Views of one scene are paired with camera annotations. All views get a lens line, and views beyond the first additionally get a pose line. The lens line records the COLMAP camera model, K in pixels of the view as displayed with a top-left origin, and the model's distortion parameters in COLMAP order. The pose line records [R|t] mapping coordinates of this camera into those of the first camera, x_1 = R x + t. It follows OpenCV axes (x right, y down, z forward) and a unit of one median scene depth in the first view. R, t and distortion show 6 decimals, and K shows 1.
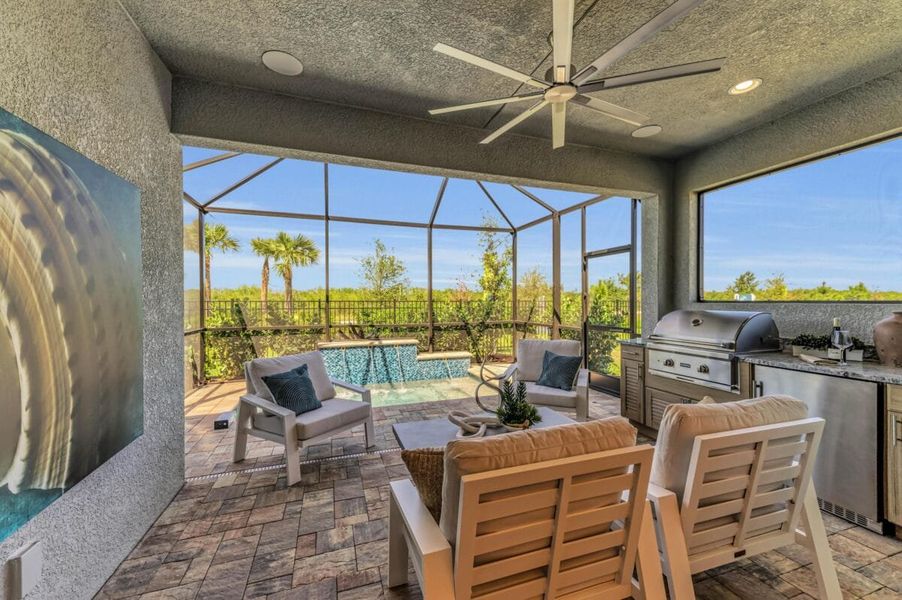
lens RADIAL K [[350.6, 0, 453.3], [0, 350.6, 302.1], [0, 0, 1]] dist [0.011956, -0.002728]
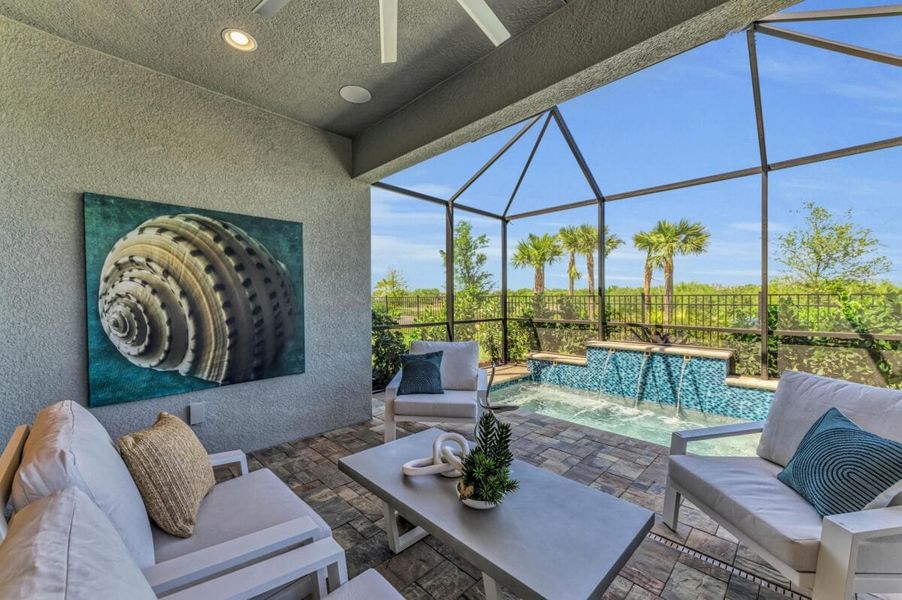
lens RADIAL K [[350.6, 0, 445.7], [0, 350.6, 302.5], [0, 0, 1]] dist [0.011956, -0.002728]
pose [[0.444927, 0.011410, -0.895494, 0.450695], [-0.002053, 0.999929, 0.011721, 0.013822], [0.895565, -0.003376, 0.444919, 0.447658]]
